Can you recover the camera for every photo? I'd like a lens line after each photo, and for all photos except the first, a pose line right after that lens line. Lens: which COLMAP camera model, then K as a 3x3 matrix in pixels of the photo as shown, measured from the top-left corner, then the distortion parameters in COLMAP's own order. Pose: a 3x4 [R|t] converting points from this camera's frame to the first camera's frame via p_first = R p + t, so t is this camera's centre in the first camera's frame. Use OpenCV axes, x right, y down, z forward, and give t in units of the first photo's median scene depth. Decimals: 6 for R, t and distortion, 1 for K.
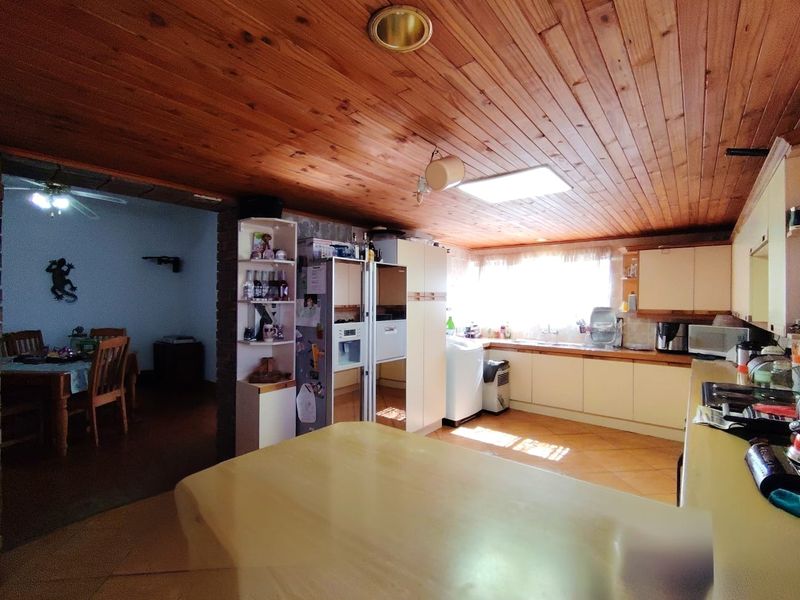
lens RADIAL K [[373.3, 0, 398.5], [0, 373.3, 297.4], [0, 0, 1]] dist [0.000097, -0.000163]
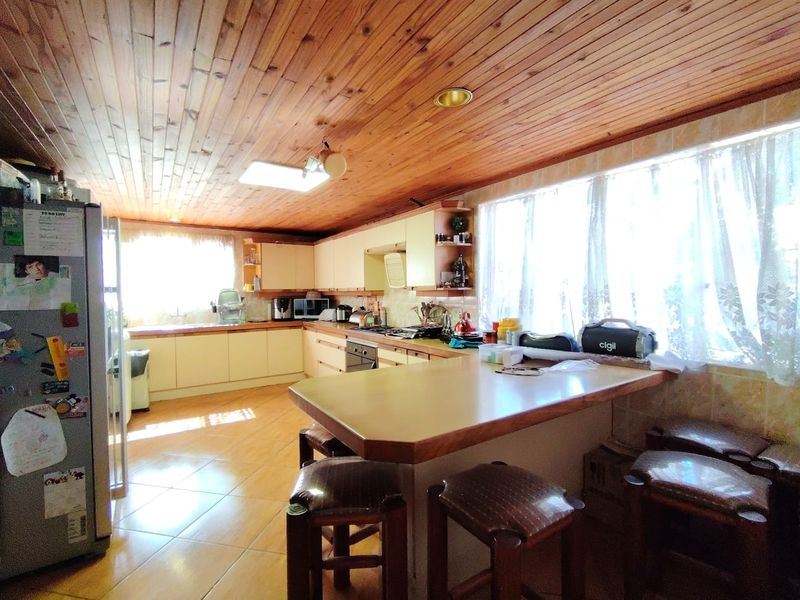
lens RADIAL K [[373.3, 0, 398.3], [0, 373.3, 300.6], [0, 0, 1]] dist [0.000097, -0.000163]
pose [[0.309463, -0.034599, 0.950282, -0.448575], [0.009379, 0.999400, 0.033333, 0.034878], [-0.950865, -0.001403, 0.309602, 0.188174]]
